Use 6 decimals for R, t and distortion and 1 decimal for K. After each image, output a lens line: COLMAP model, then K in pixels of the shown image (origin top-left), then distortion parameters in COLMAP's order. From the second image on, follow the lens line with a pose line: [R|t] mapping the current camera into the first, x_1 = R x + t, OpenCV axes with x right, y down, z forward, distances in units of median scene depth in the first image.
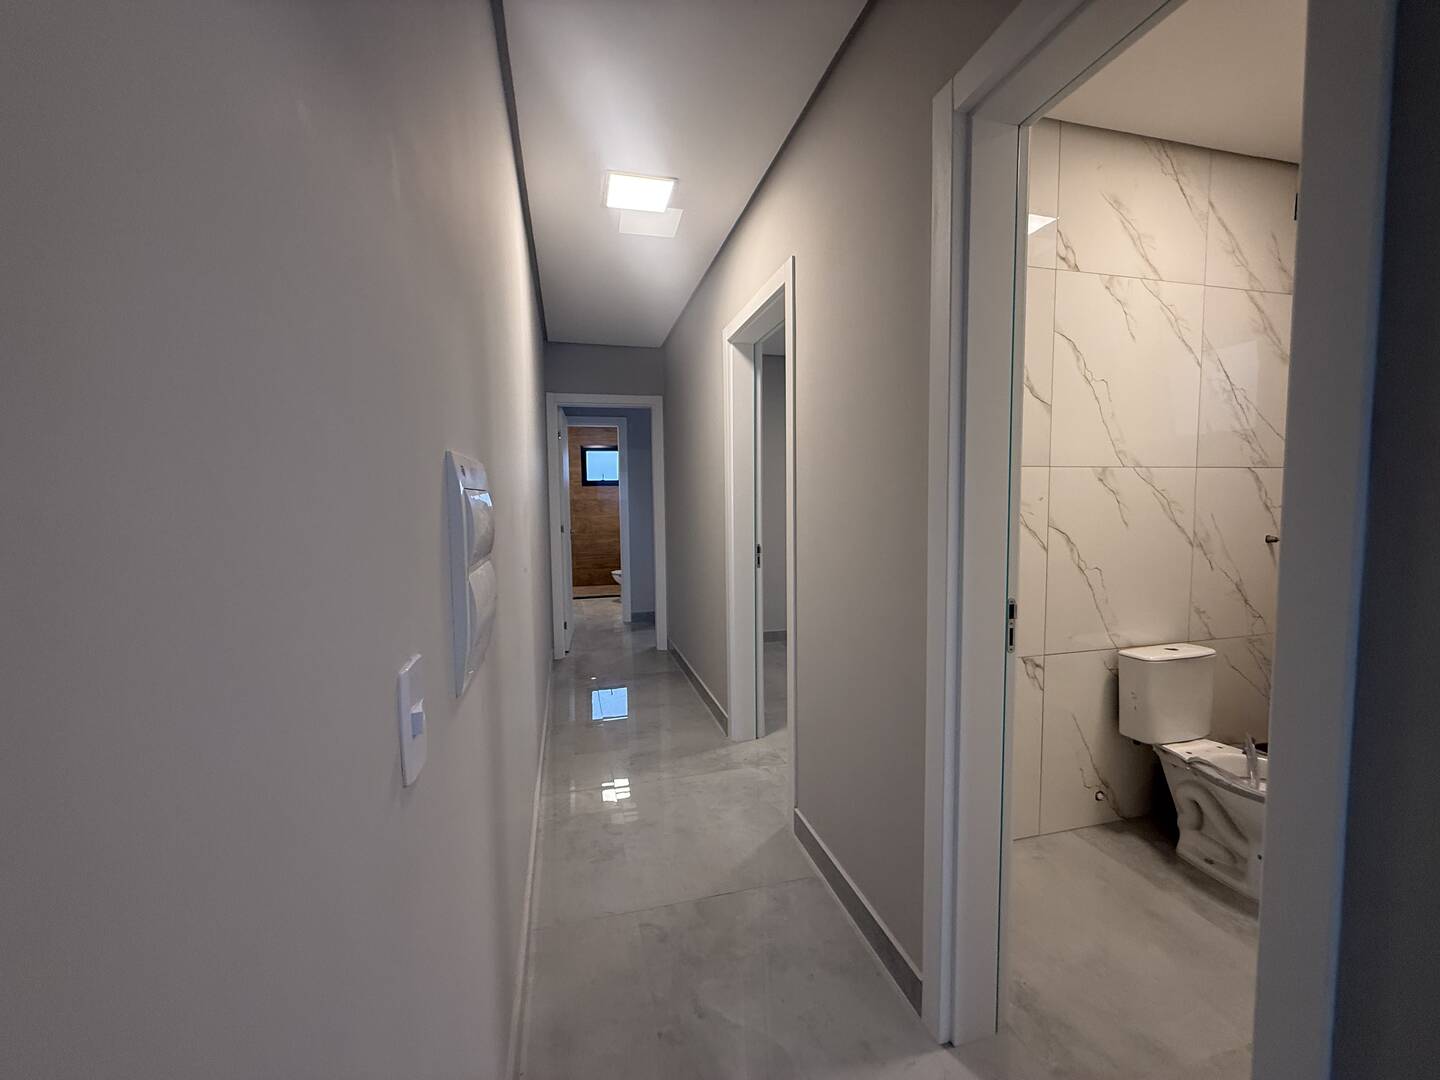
lens RADIAL K [[569.6, 0, 717.3], [0, 569.6, 542.4], [0, 0, 1]] dist [-0.000612, -0.000508]
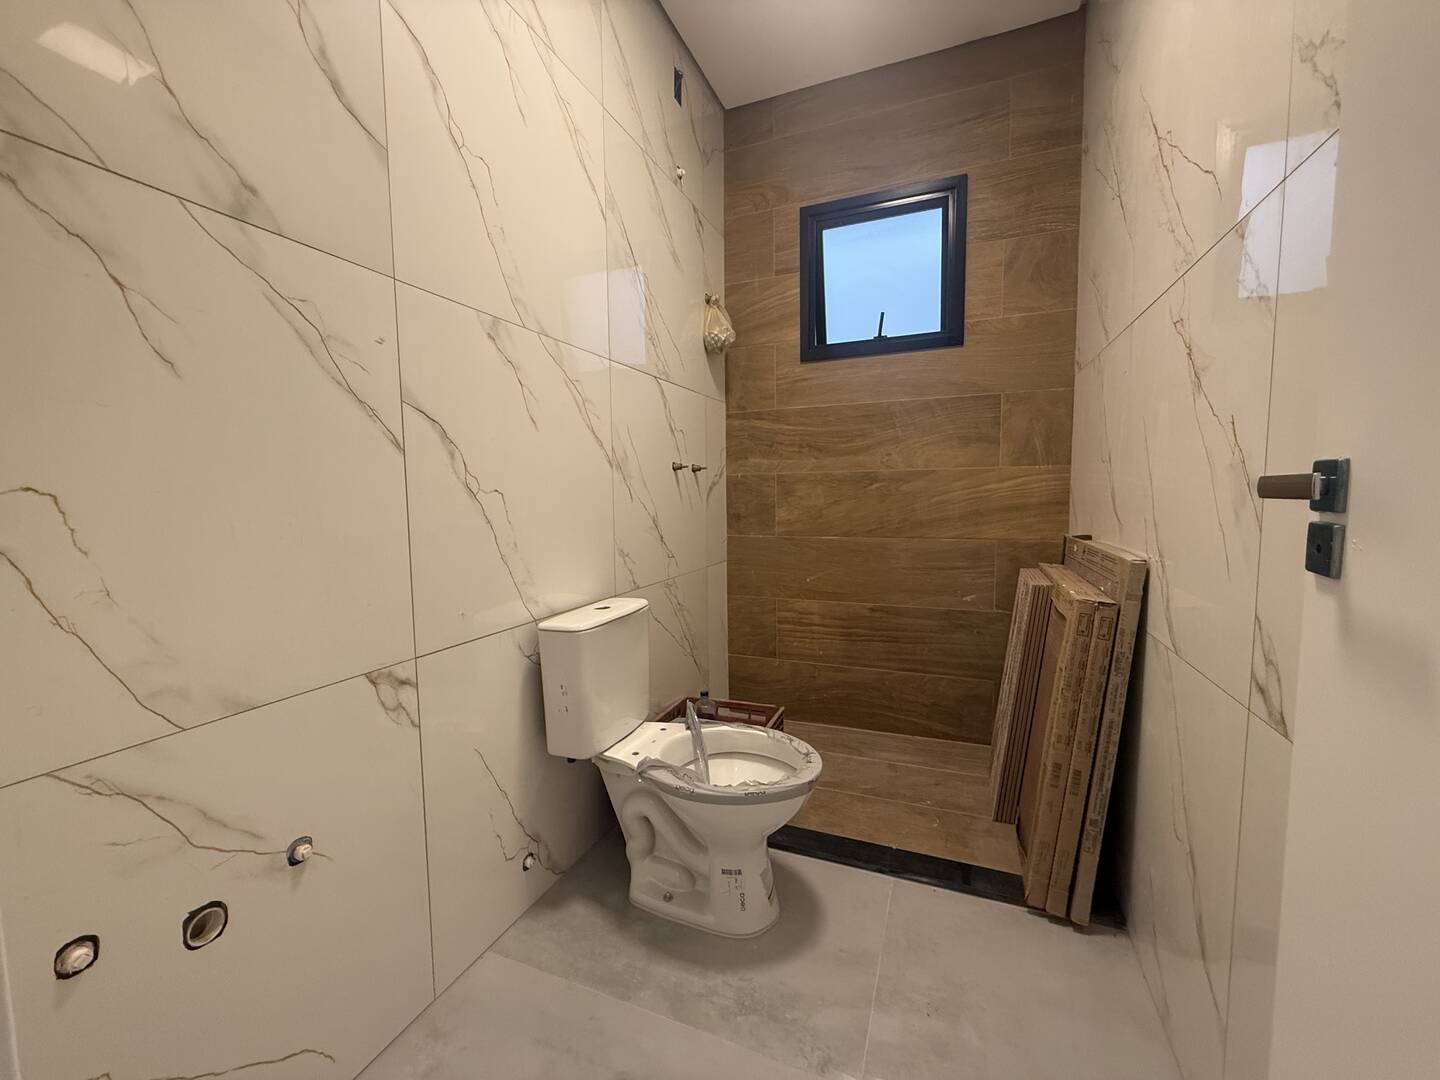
lens RADIAL K [[569.6, 0, 714.1], [0, 569.6, 542.7], [0, 0, 1]] dist [-0.000612, -0.000508]
pose [[0.597009, -0.063013, 0.799756, 0.332169], [0.059431, 0.997645, 0.034241, 0.092882], [-0.800030, 0.027088, 0.599348, 0.476914]]
